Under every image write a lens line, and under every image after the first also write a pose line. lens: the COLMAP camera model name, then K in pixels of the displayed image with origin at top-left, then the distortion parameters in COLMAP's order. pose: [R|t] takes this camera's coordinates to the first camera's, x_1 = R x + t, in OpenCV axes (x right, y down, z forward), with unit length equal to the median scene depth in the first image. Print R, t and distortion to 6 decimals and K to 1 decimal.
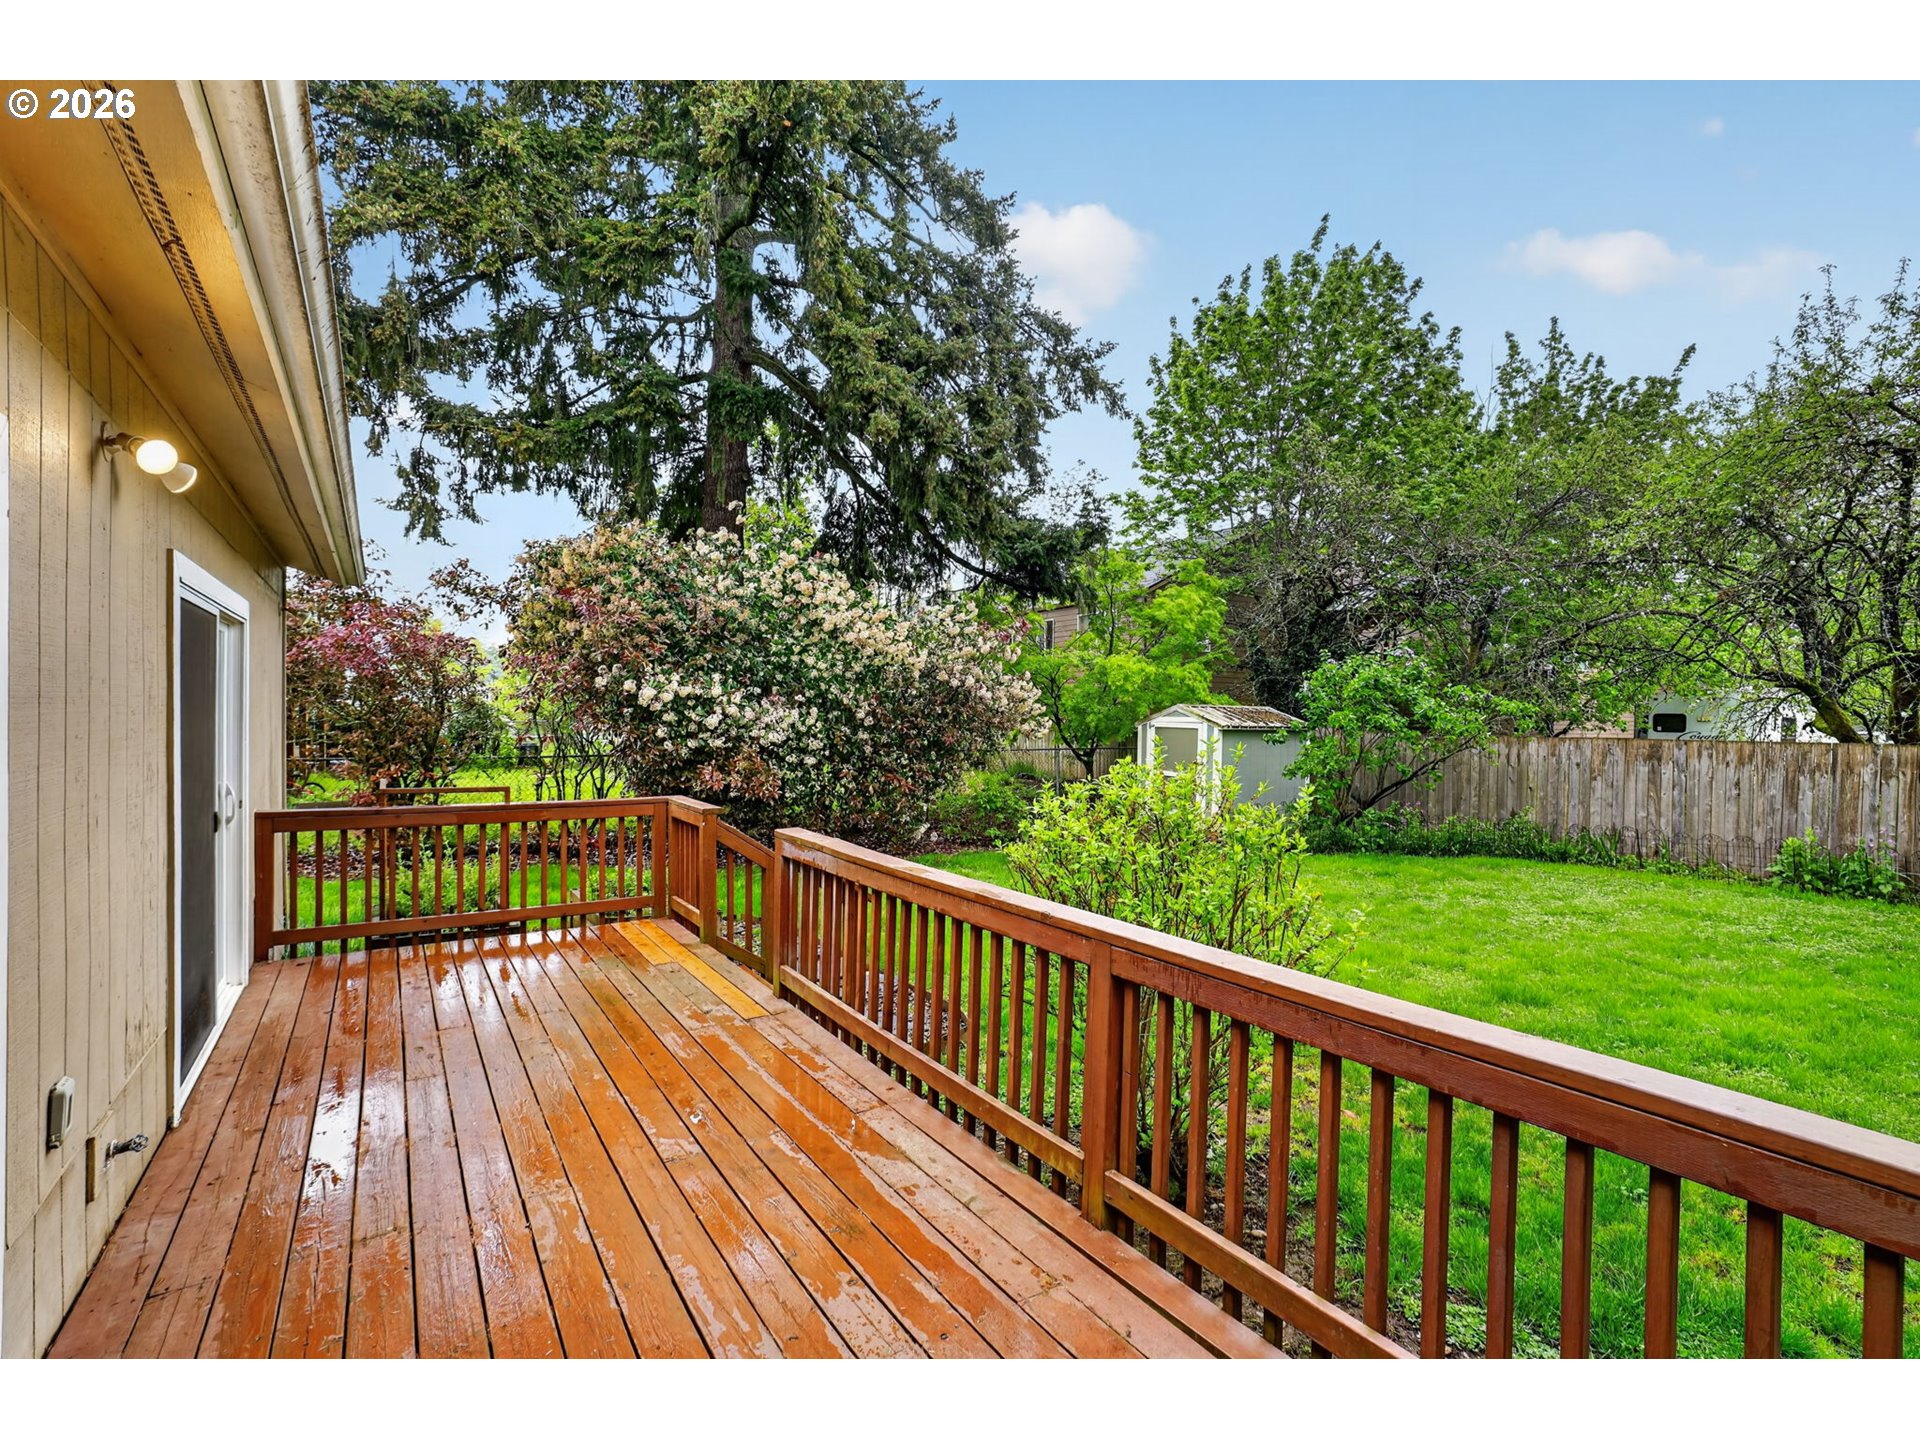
lens RADIAL K [[884.6, 0, 949.5], [0, 884.6, 719.6], [0, 0, 1]] dist [-0.023153, 0.003550]
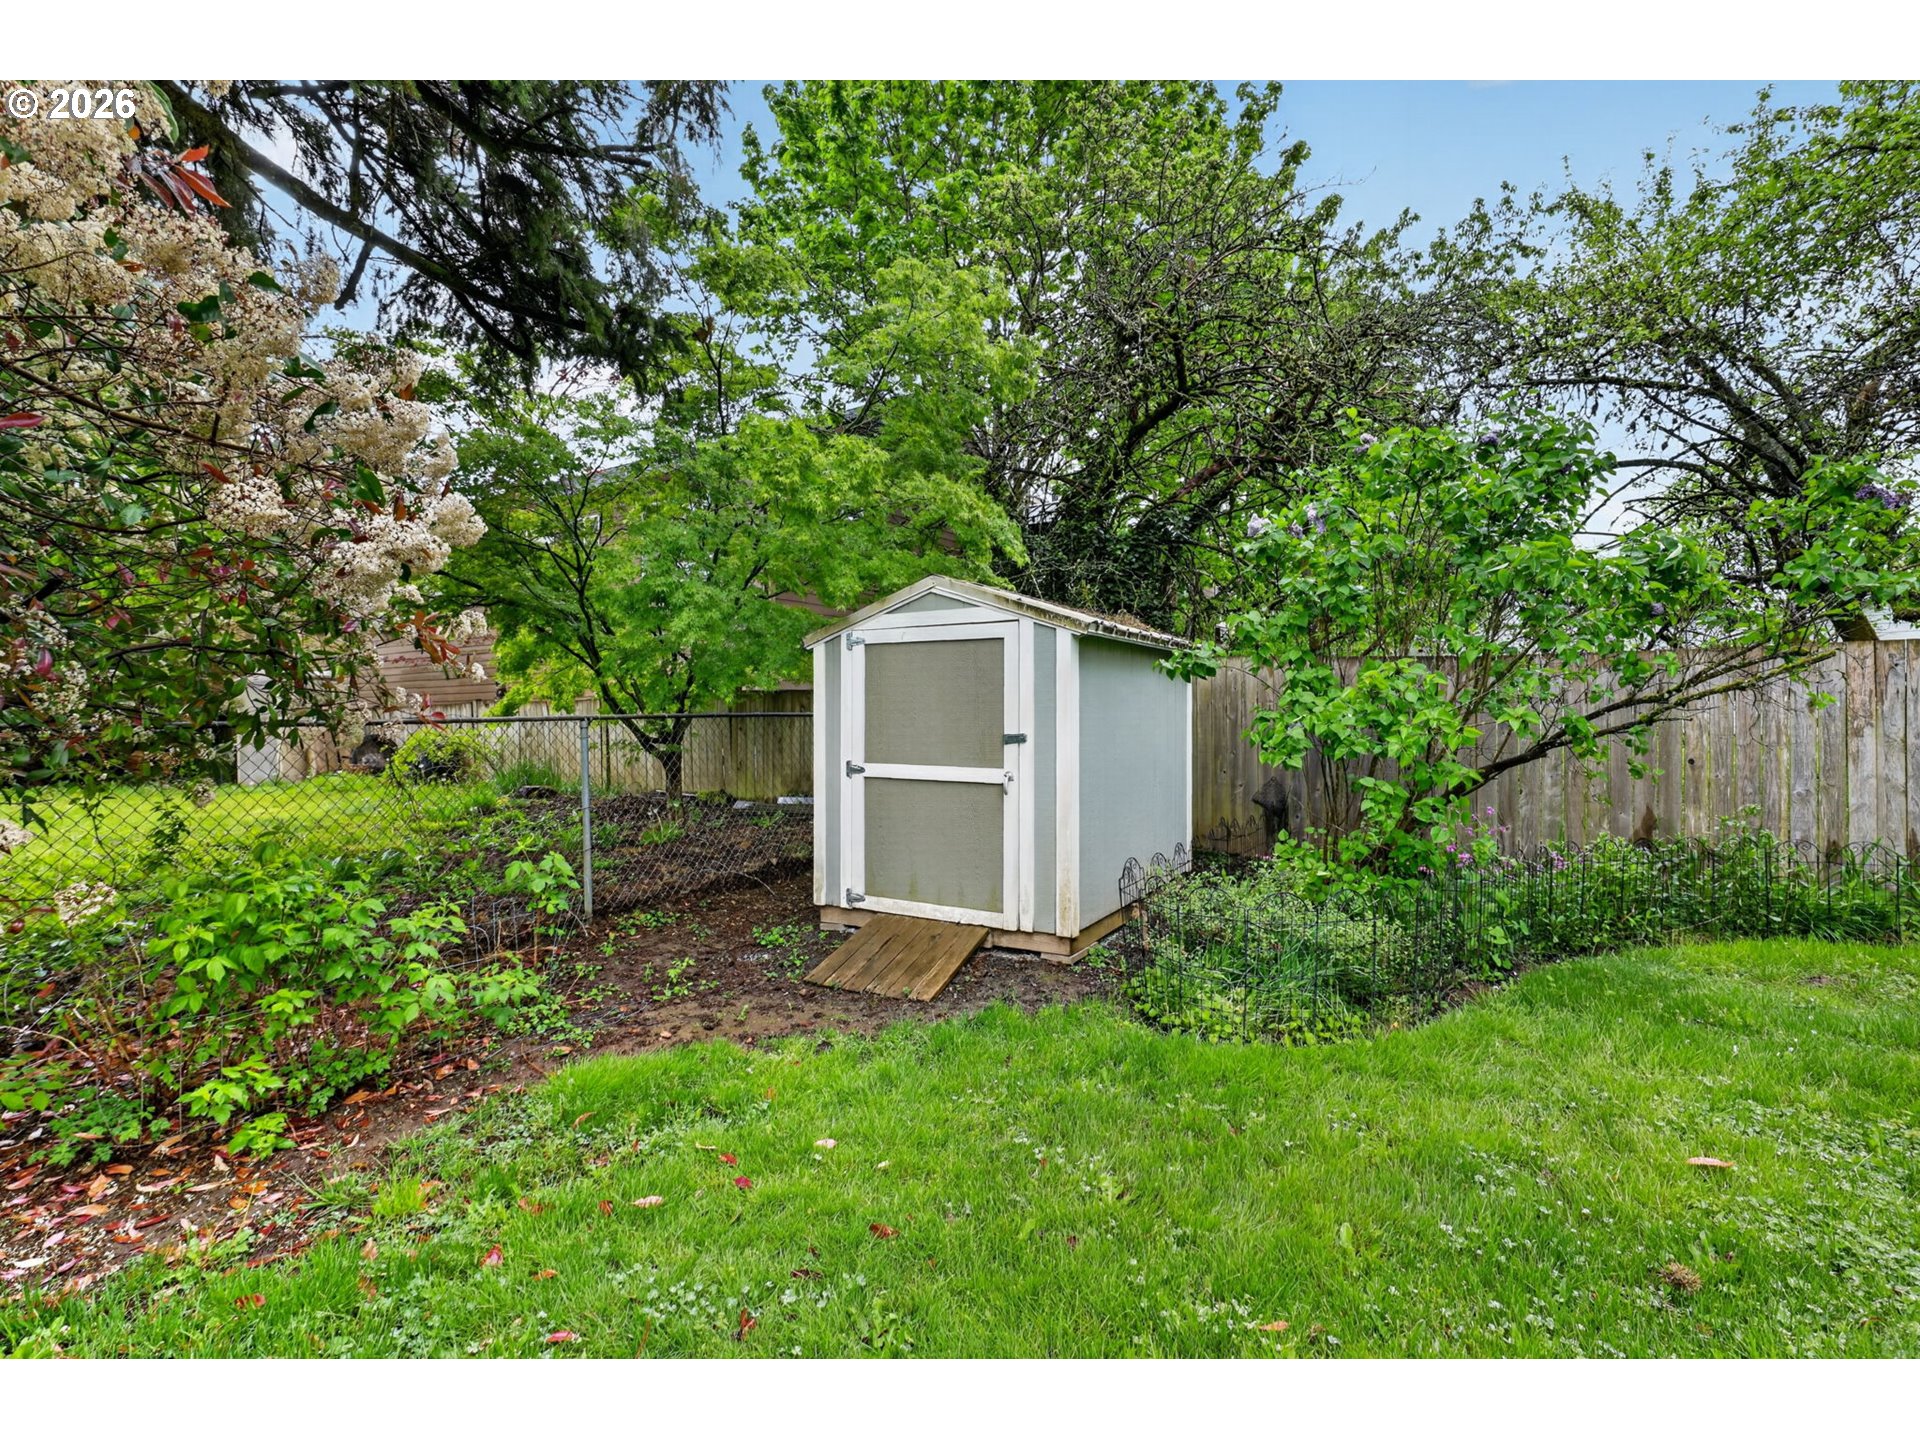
lens RADIAL K [[884.6, 0, 963.2], [0, 884.6, 708.7], [0, 0, 1]] dist [-0.023153, 0.003550]
pose [[0.883160, -0.021194, 0.468594, 0.135243], [0.024400, 0.999702, -0.000770, 0.049060], [-0.468438, 0.012114, 0.883414, 0.914181]]
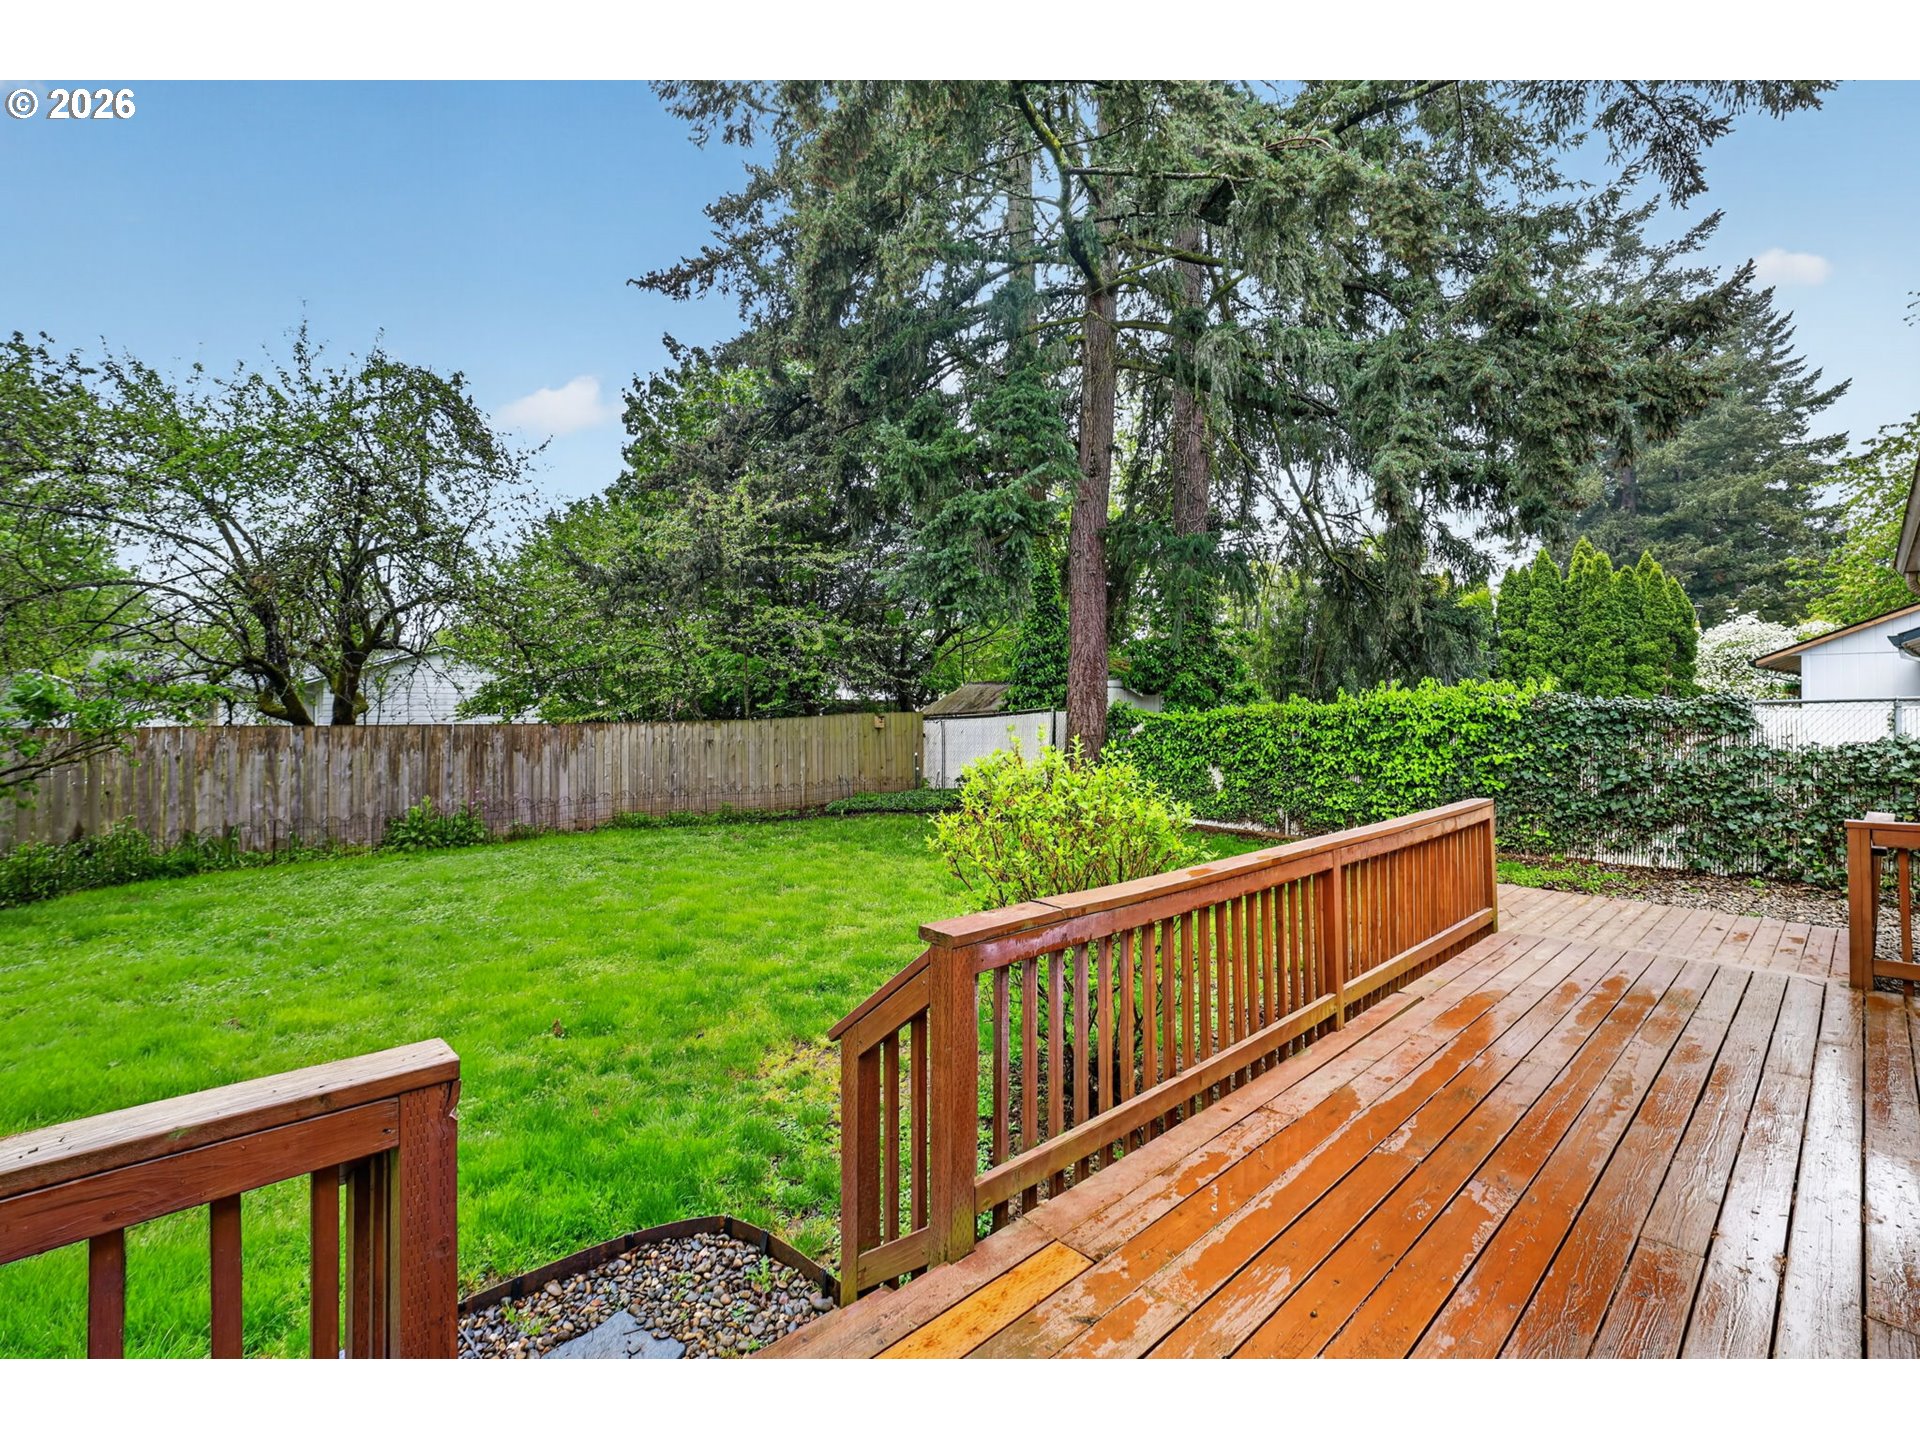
lens RADIAL K [[884.6, 0, 967.7], [0, 884.6, 708.3], [0, 0, 1]] dist [-0.023153, 0.003550]
pose [[-0.198810, -0.008267, 0.980003, -0.295694], [0.002955, 0.999955, 0.009035, -0.003084], [-0.980034, 0.004692, -0.198776, 0.469541]]
